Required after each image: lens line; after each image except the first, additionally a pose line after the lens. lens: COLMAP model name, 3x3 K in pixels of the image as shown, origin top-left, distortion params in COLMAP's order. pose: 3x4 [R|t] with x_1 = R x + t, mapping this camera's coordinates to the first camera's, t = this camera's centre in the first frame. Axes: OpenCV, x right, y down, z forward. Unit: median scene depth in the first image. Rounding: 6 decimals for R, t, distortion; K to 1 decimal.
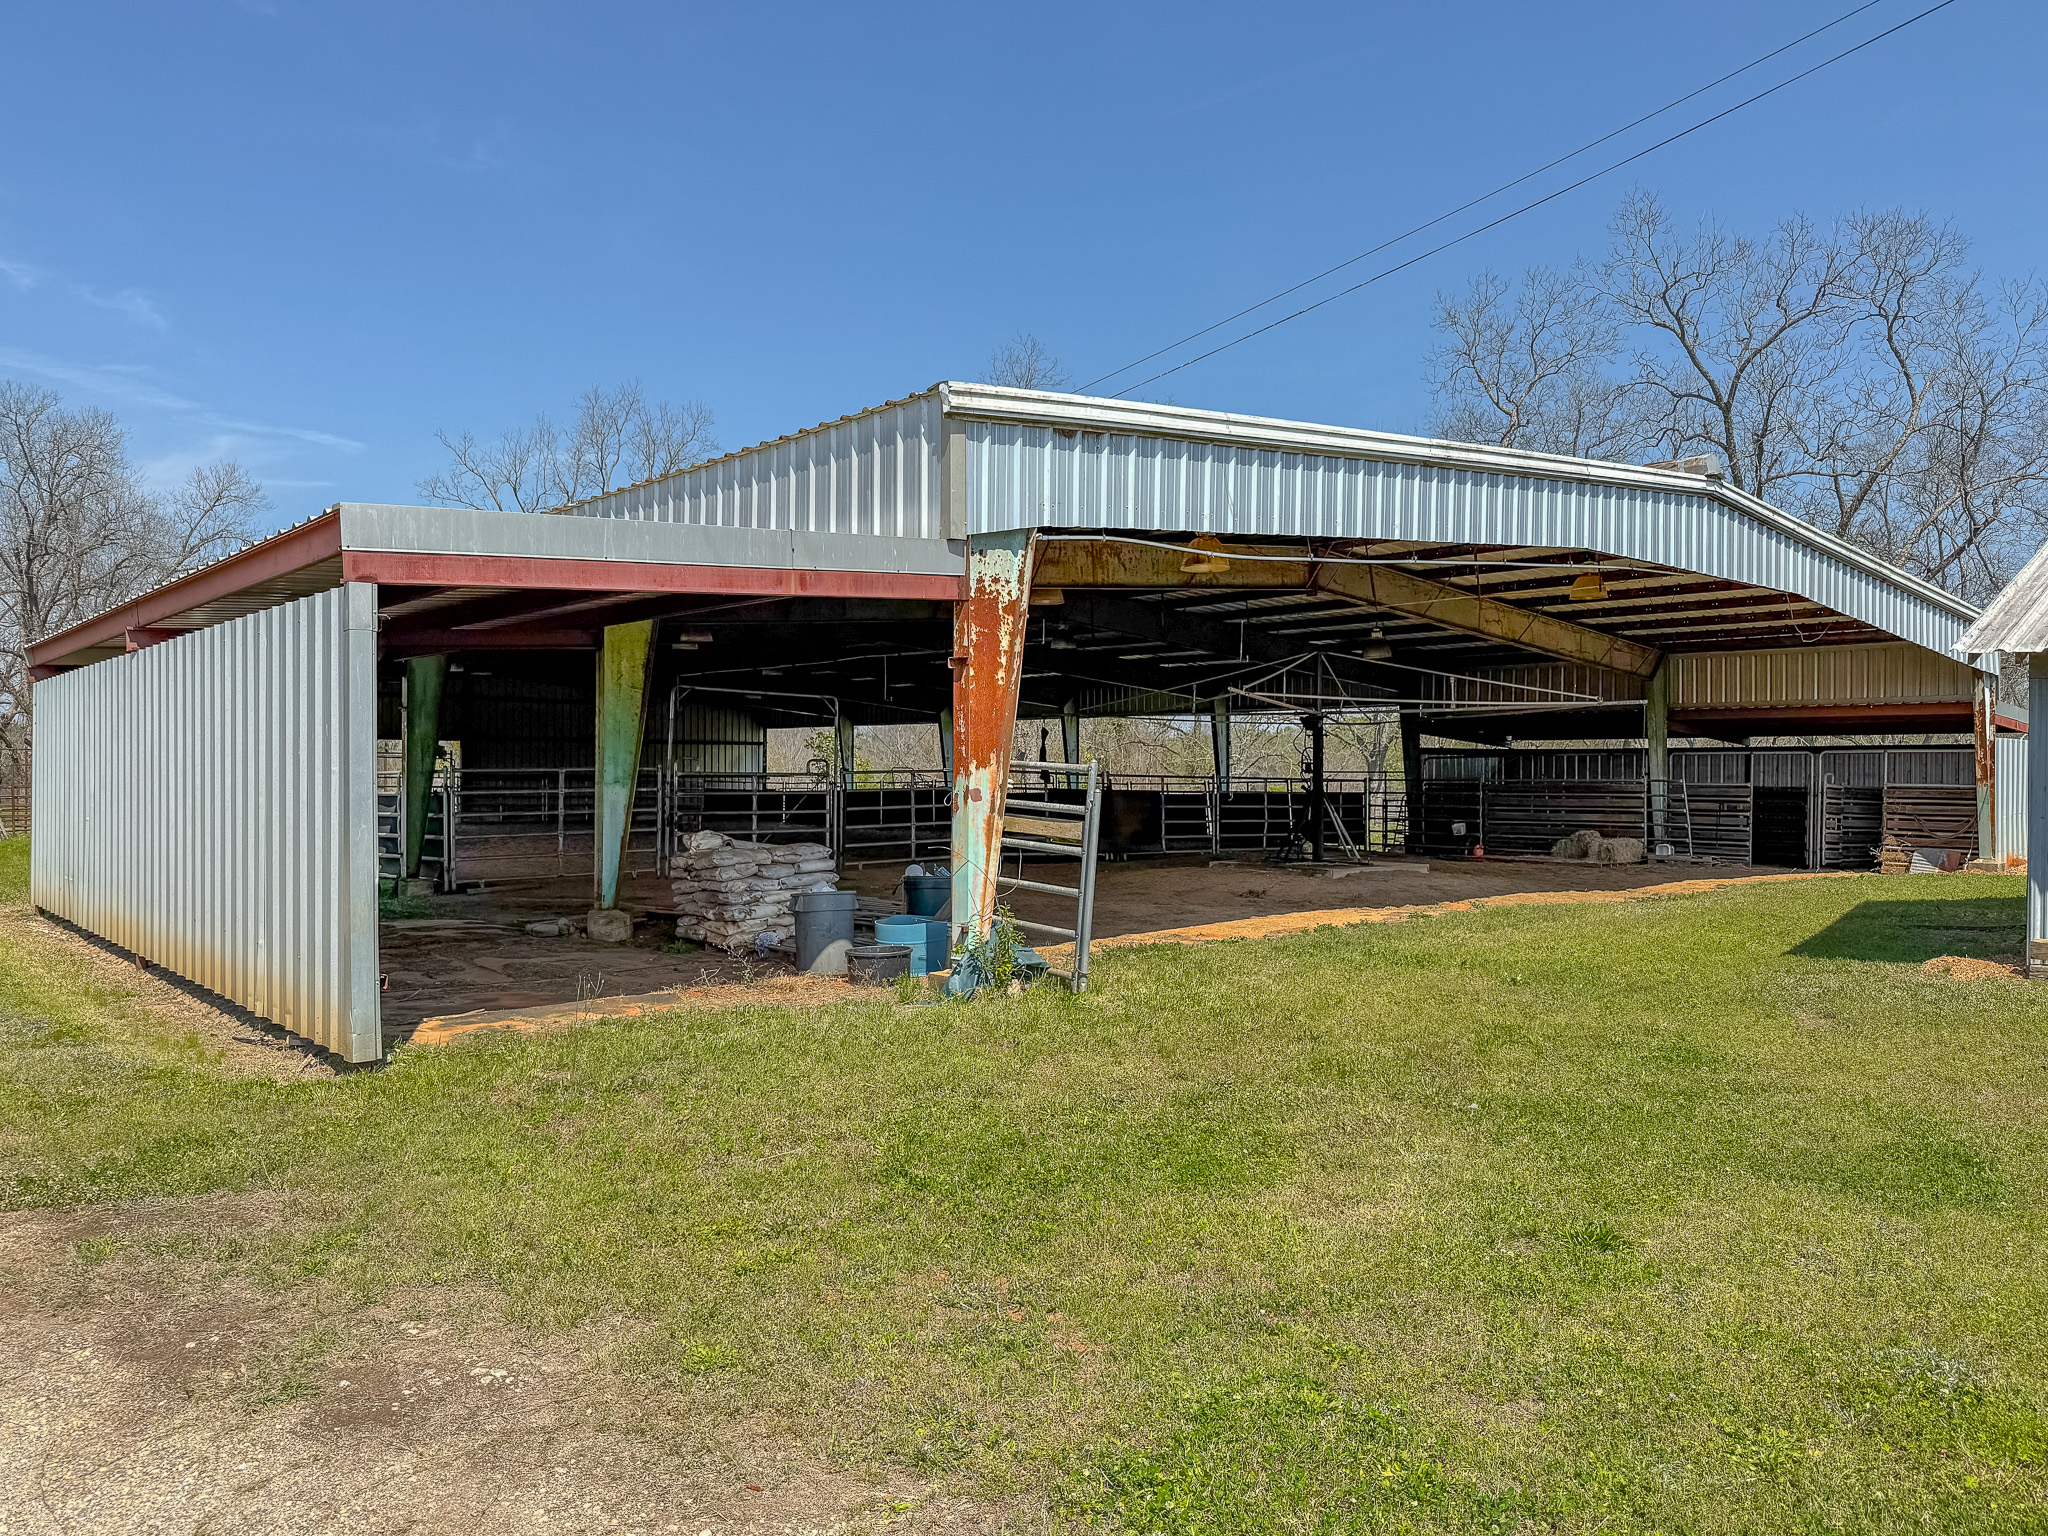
lens RADIAL K [[1474.2, 0, 1024.0], [0, 1474.2, 768.0], [0, 0, 1]] dist [0.003764, 0.001263]
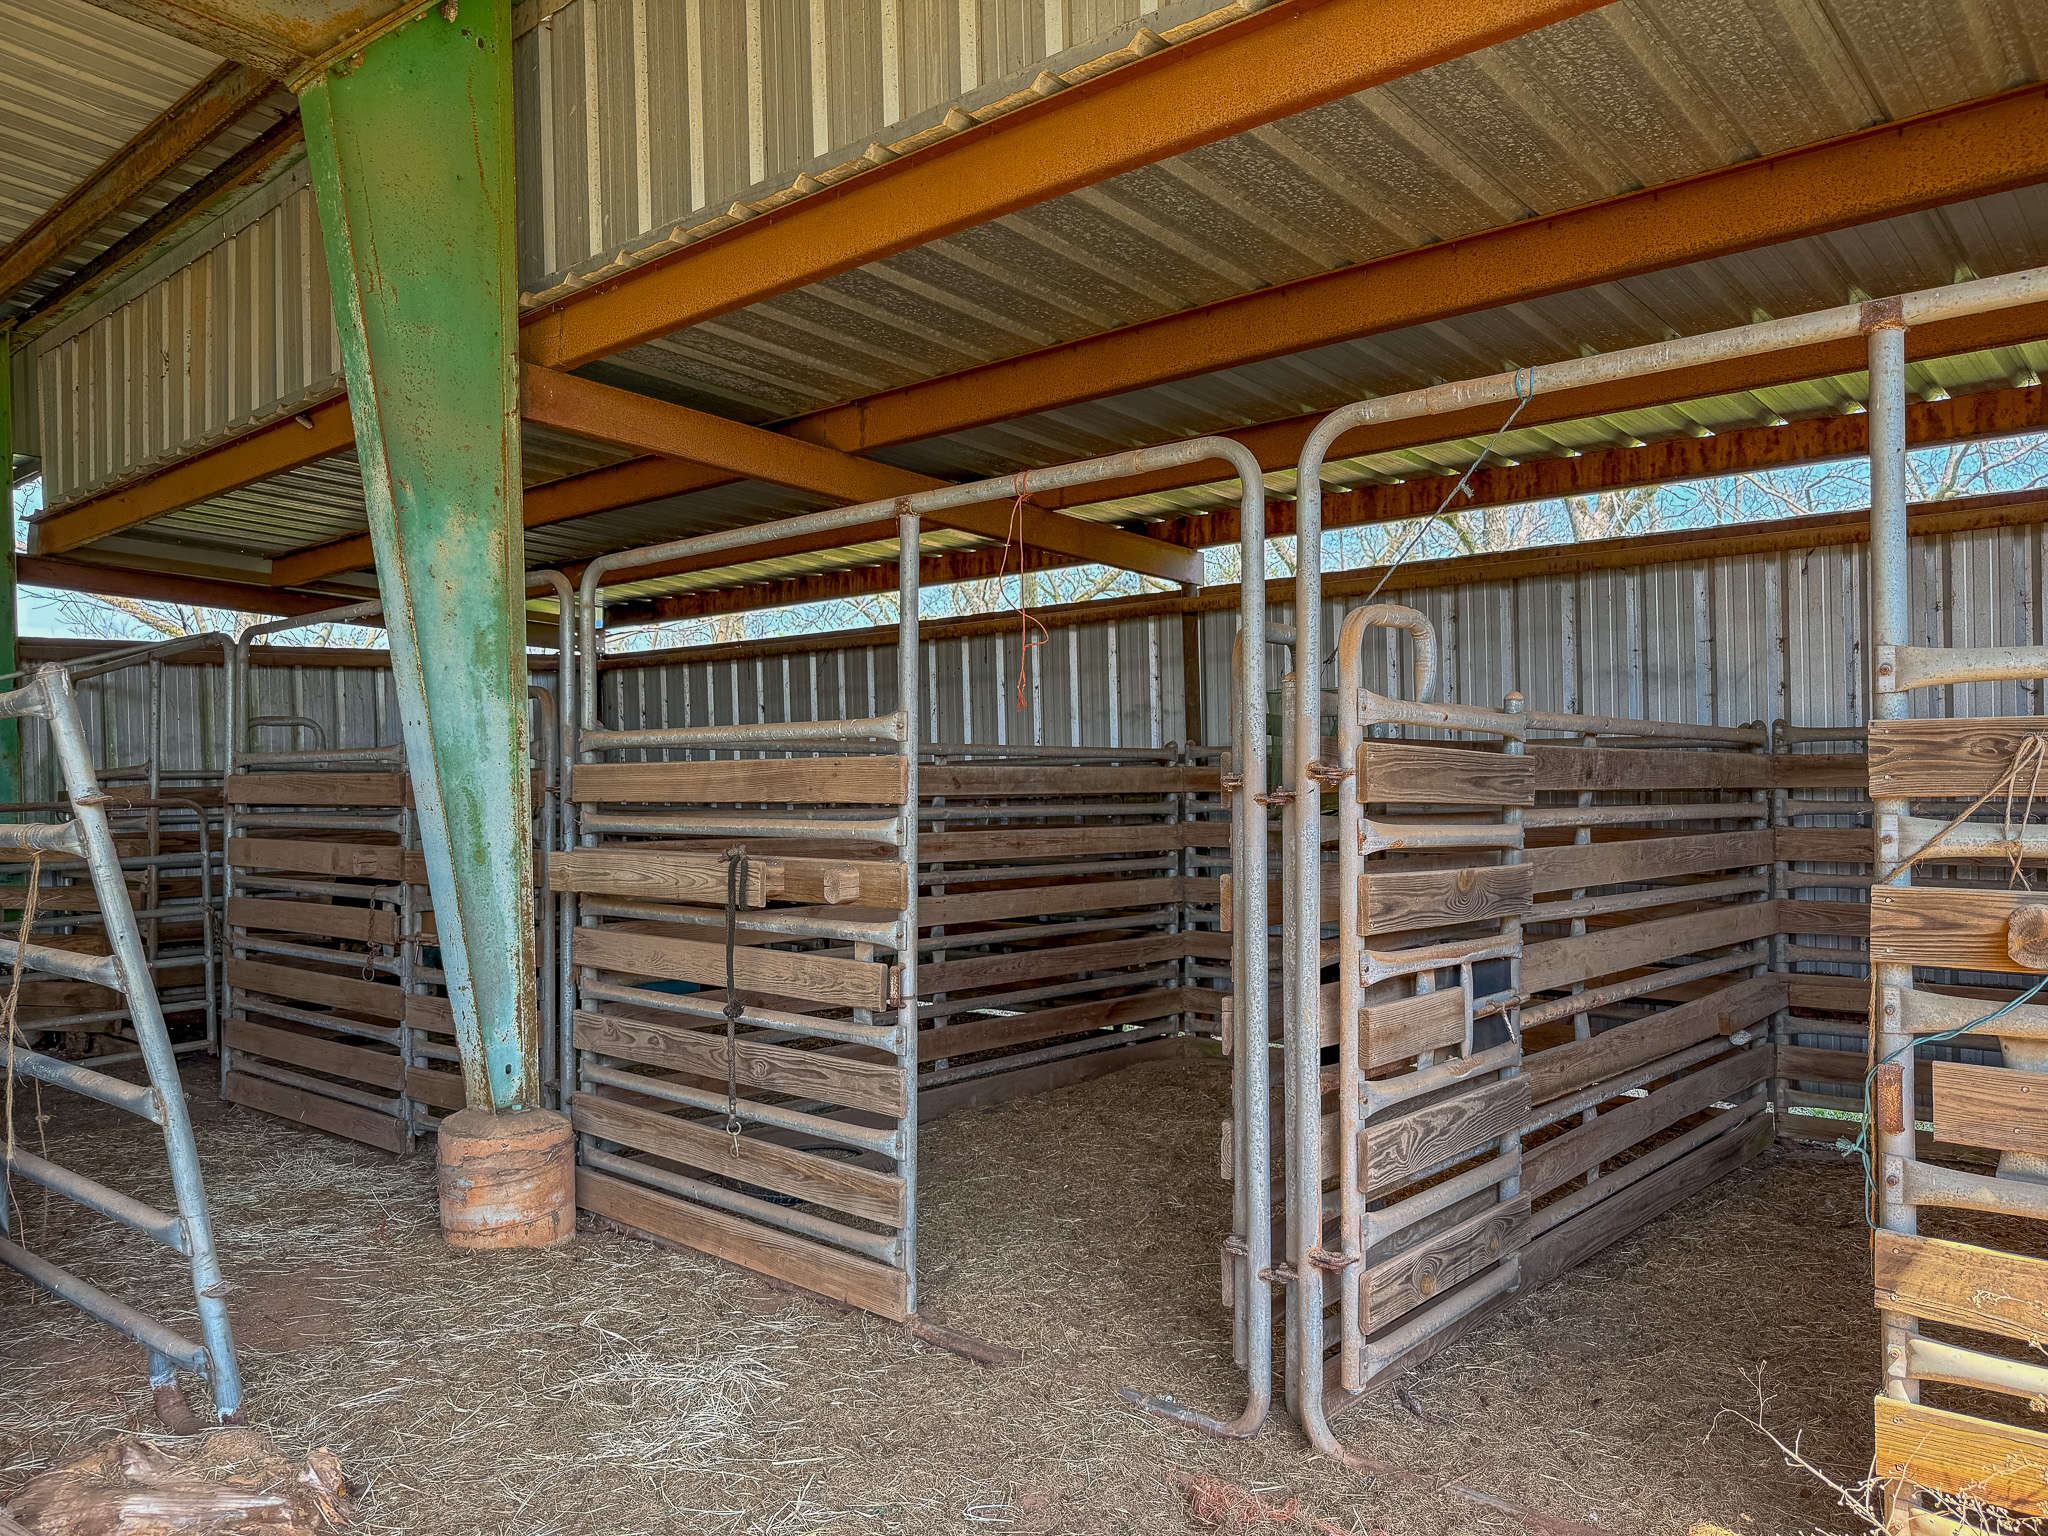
lens RADIAL K [[1474.2, 0, 1024.0], [0, 1474.2, 768.0], [0, 0, 1]] dist [0.003764, 0.001263]
pose [[0.991425, -0.016834, 0.129587, 0.480491], [0.016673, 0.999858, 0.002330, 0.015212], [-0.129608, -0.000150, 0.991565, 0.849997]]
